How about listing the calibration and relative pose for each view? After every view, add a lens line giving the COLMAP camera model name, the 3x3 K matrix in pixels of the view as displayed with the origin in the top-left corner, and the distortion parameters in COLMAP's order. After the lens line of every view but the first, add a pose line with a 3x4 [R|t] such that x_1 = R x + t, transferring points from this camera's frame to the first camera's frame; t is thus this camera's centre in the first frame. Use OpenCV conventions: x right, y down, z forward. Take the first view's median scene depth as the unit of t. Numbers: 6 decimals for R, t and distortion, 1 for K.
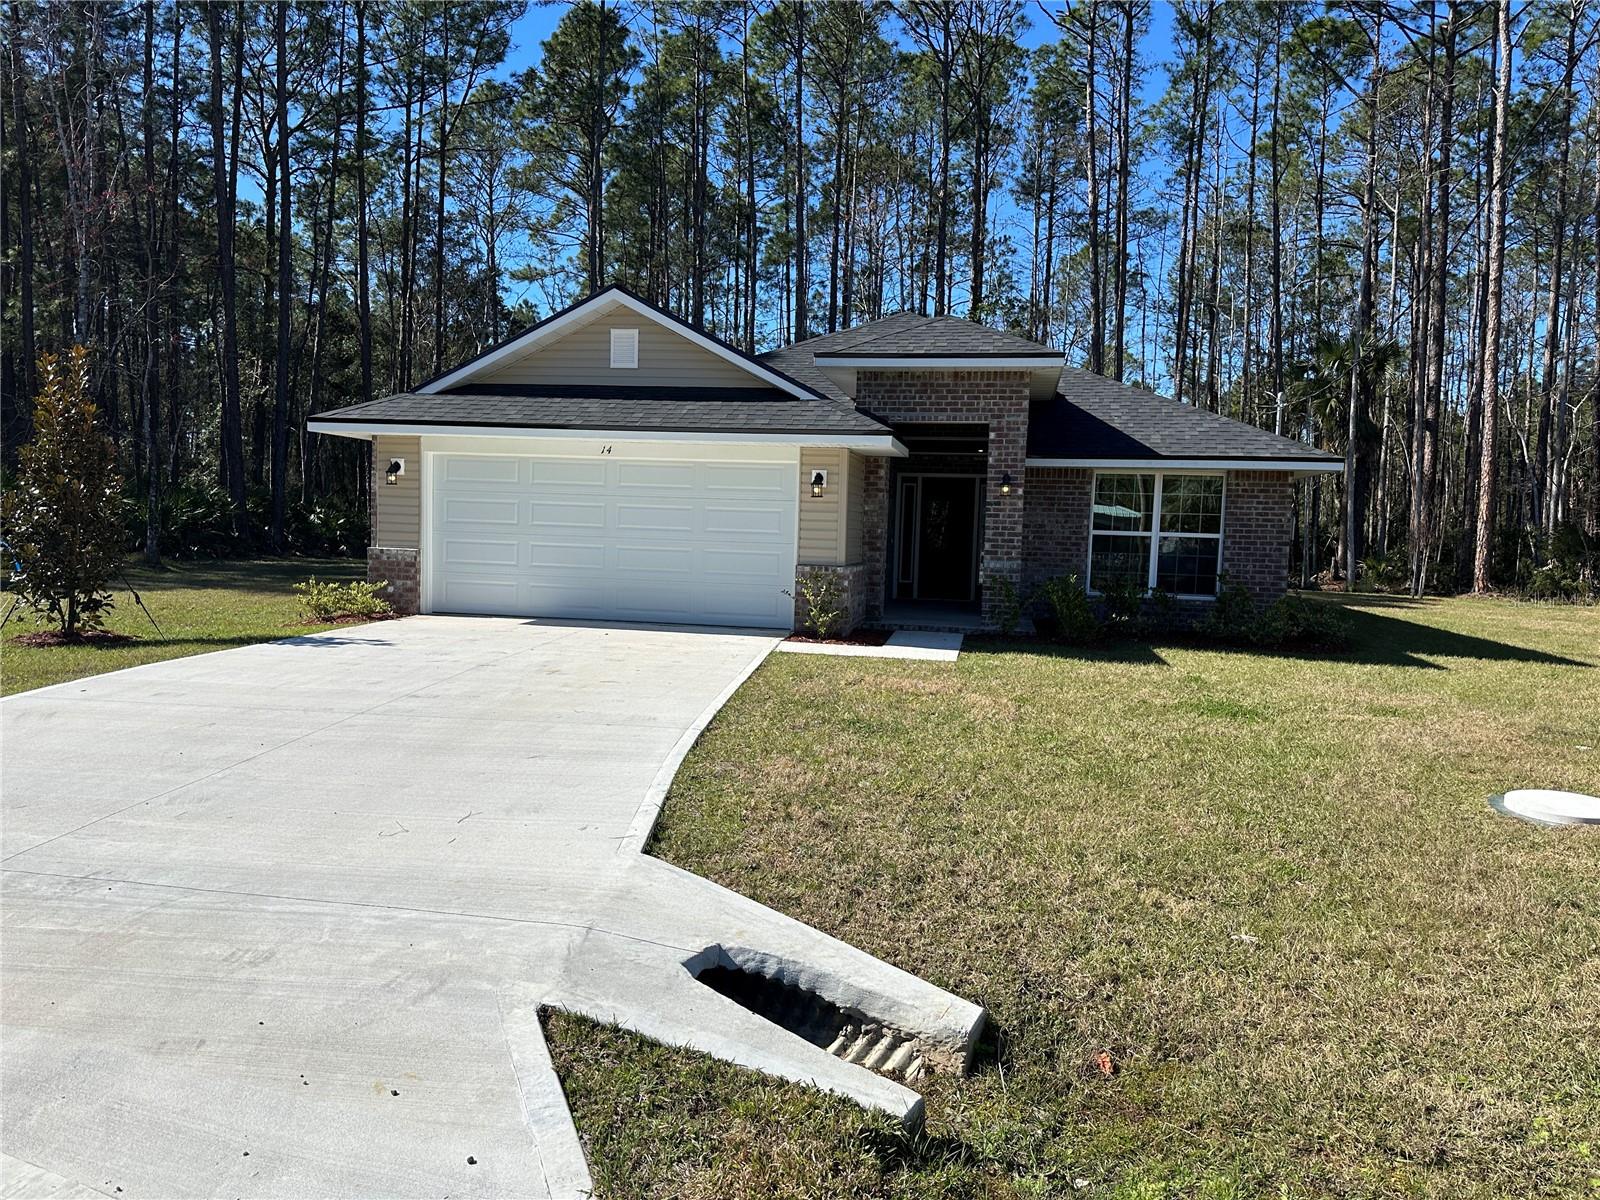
lens RADIAL K [[1140.6, 0, 794.3], [0, 1140.6, 595.6], [0, 0, 1]] dist [-0.012089, 0.007881]
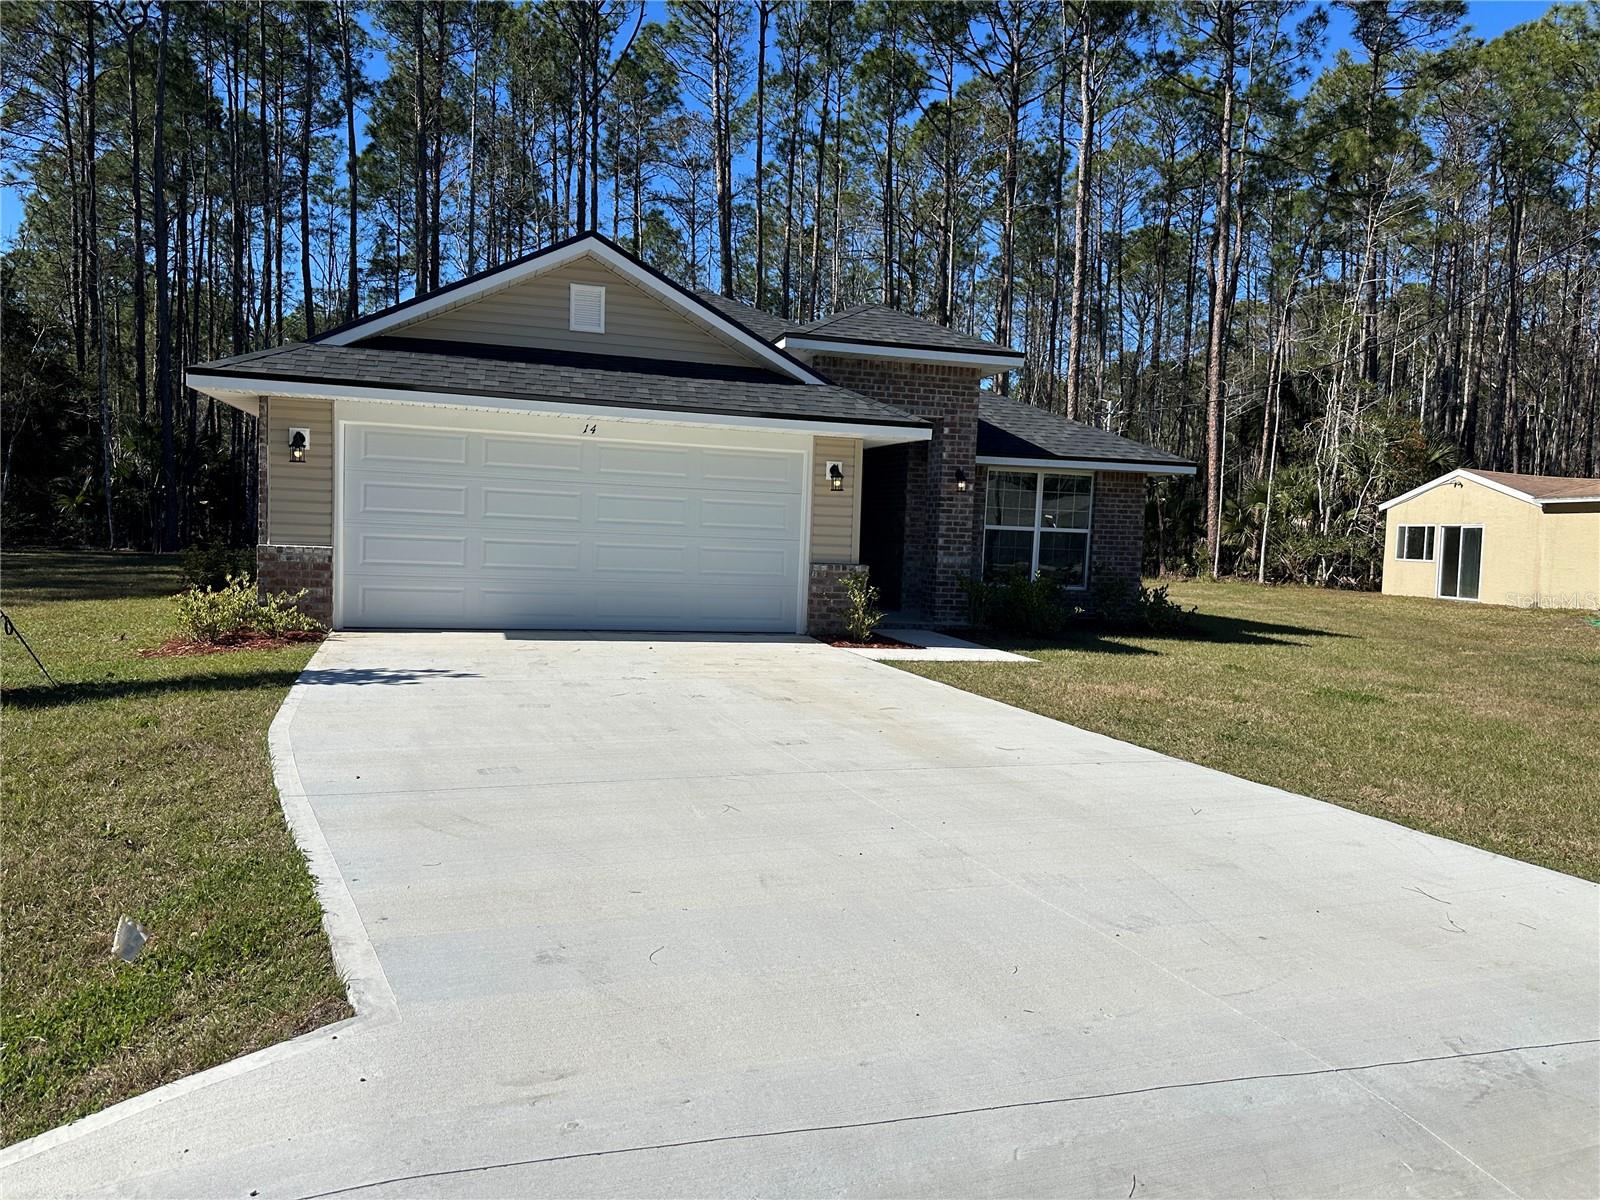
lens RADIAL K [[1140.6, 0, 799.0], [0, 1140.6, 604.3], [0, 0, 1]] dist [-0.012089, 0.007881]
pose [[0.889808, -0.026553, 0.455562, -0.399335], [0.015131, 0.999474, 0.028700, -0.019179], [-0.456084, -0.018644, 0.889741, 0.168809]]
